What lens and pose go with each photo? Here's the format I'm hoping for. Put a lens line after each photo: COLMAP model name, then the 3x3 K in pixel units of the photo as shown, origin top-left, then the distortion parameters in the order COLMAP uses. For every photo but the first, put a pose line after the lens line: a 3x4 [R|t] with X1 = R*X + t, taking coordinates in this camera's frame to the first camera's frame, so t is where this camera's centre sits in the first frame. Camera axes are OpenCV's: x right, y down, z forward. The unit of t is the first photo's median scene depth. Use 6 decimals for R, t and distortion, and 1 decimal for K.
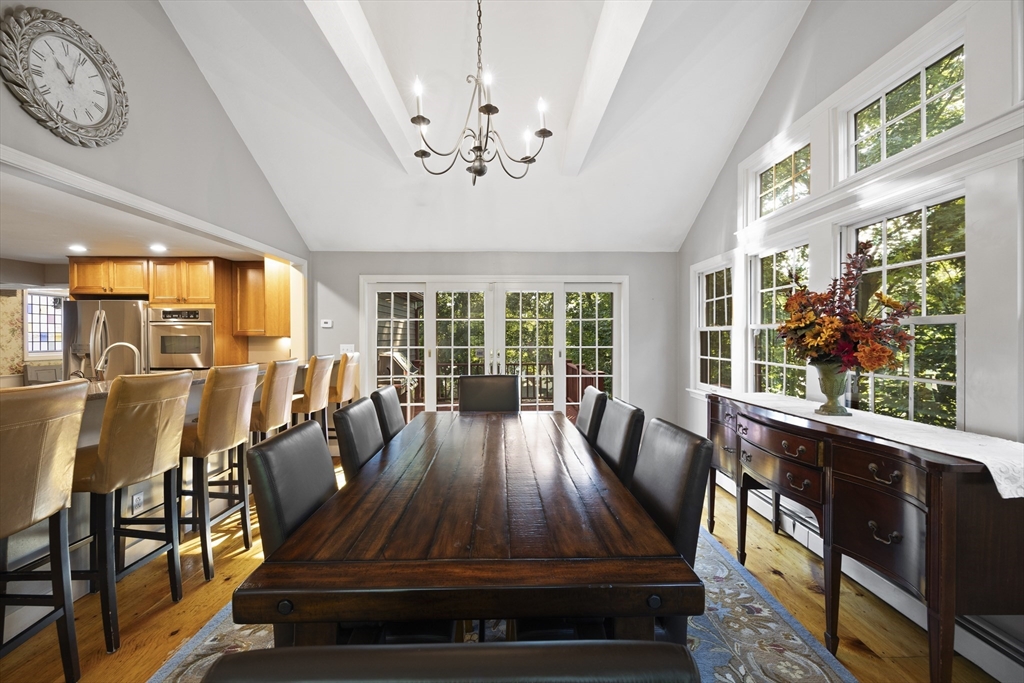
lens RADIAL K [[408.9, 0, 512.0], [0, 408.9, 341.5], [0, 0, 1]] dist [-0.000170, -0.000056]
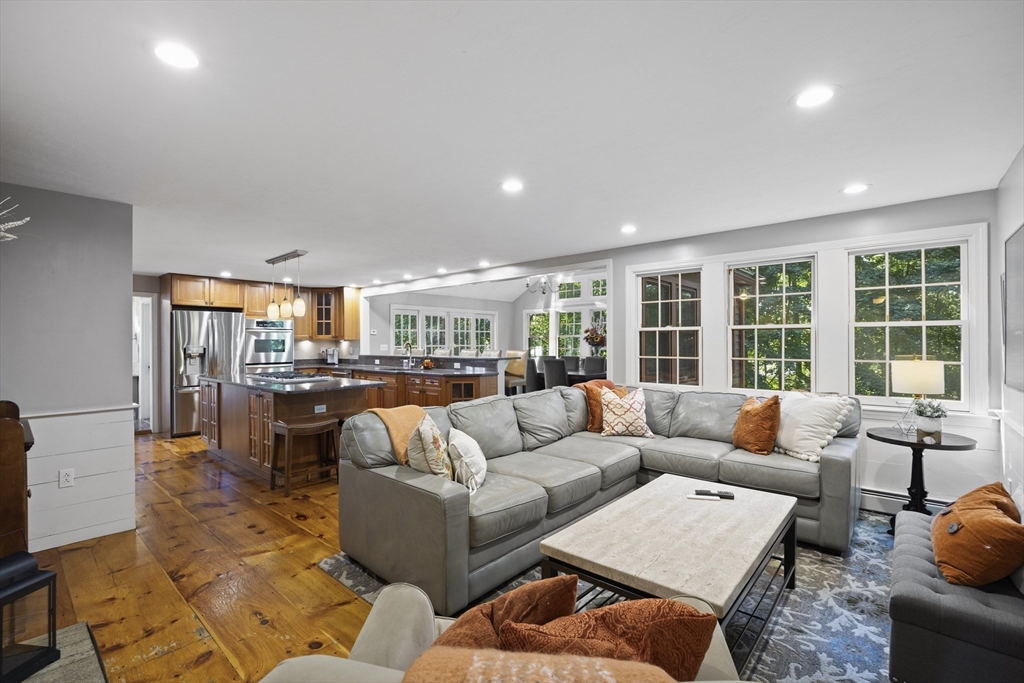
lens RADIAL K [[457.7, 0, 512.0], [0, 457.7, 341.5], [0, 0, 1]] dist [-0.016103, -0.000066]
pose [[0.666823, -0.002245, 0.745213, -1.444615], [0.011750, 0.999903, -0.007502, 0.014986], [-0.745124, 0.013759, 0.666784, -0.650888]]
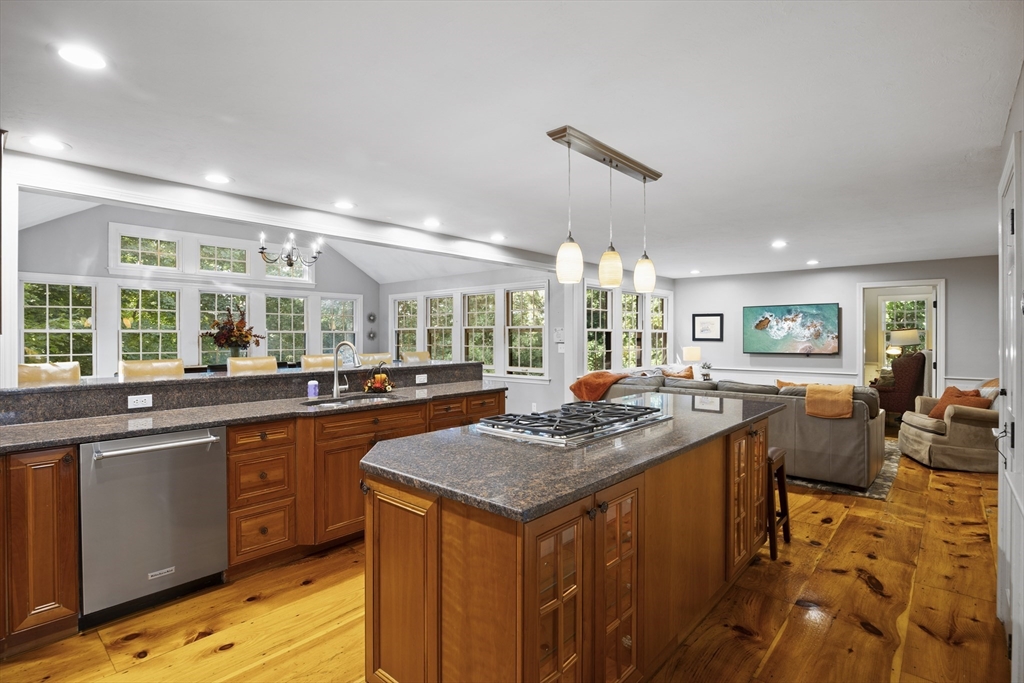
lens RADIAL K [[496.1, 0, 512.0], [0, 496.1, 341.5], [0, 0, 1]] dist [-0.001036, -0.000129]
pose [[-0.734518, -0.004206, 0.678576, -1.285861], [0.009263, 0.999825, 0.016224, -0.008653], [-0.678526, 0.018203, -0.734351, 0.969845]]
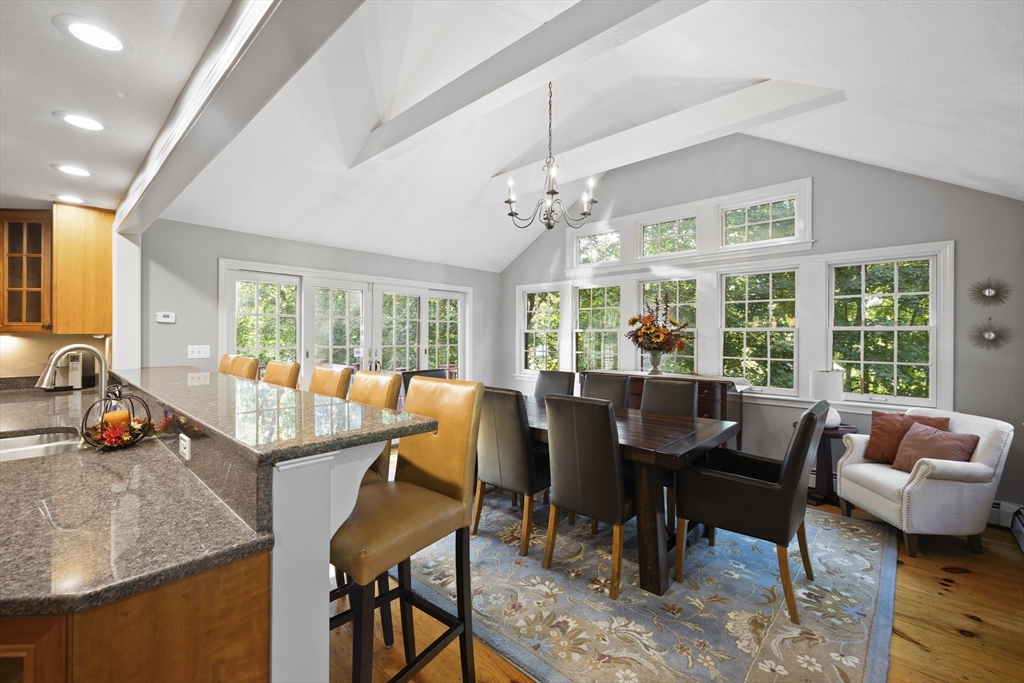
lens RADIAL K [[425.6, 0, 512.0], [0, 425.6, 341.5], [0, 0, 1]] dist [-0.002472, -0.000438]
pose [[0.689747, -0.004549, 0.724036, -0.572344], [0.001321, 0.999987, 0.005025, -0.001803], [-0.724049, -0.002510, 0.689744, 0.009703]]
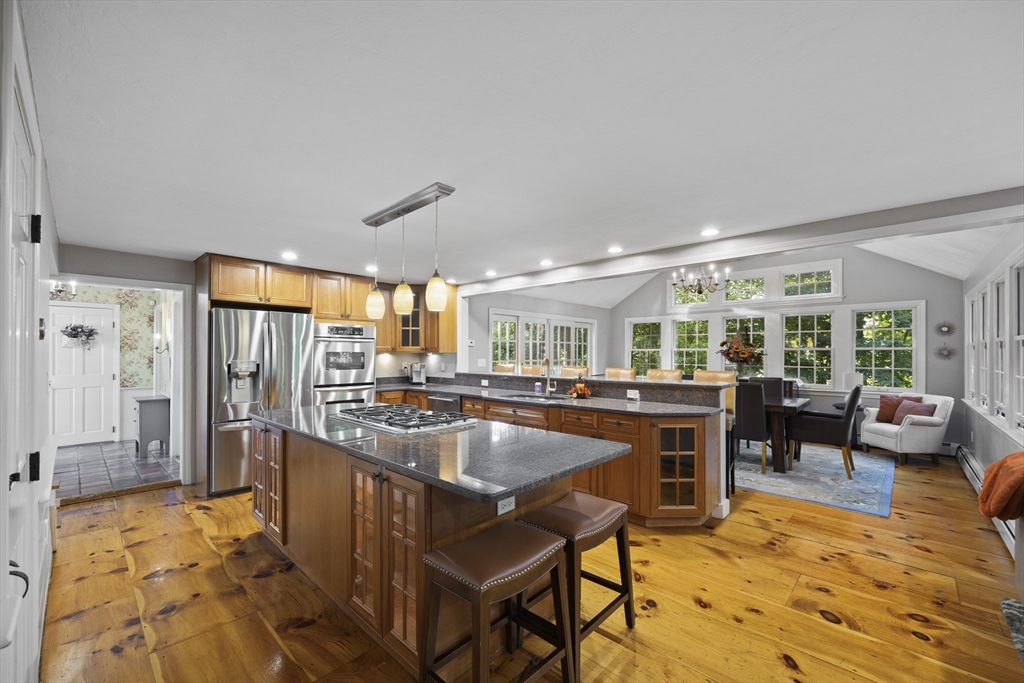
lens RADIAL K [[414.5, 0, 511.3], [0, 414.5, 354.1], [0, 0, 1]] dist [0.000490, 0.000043]
pose [[0.695057, 0.001264, 0.718953, -1.291079], [0.003491, 0.999981, -0.005134, -0.000969], [-0.718946, 0.006078, 0.695039, -0.006226]]
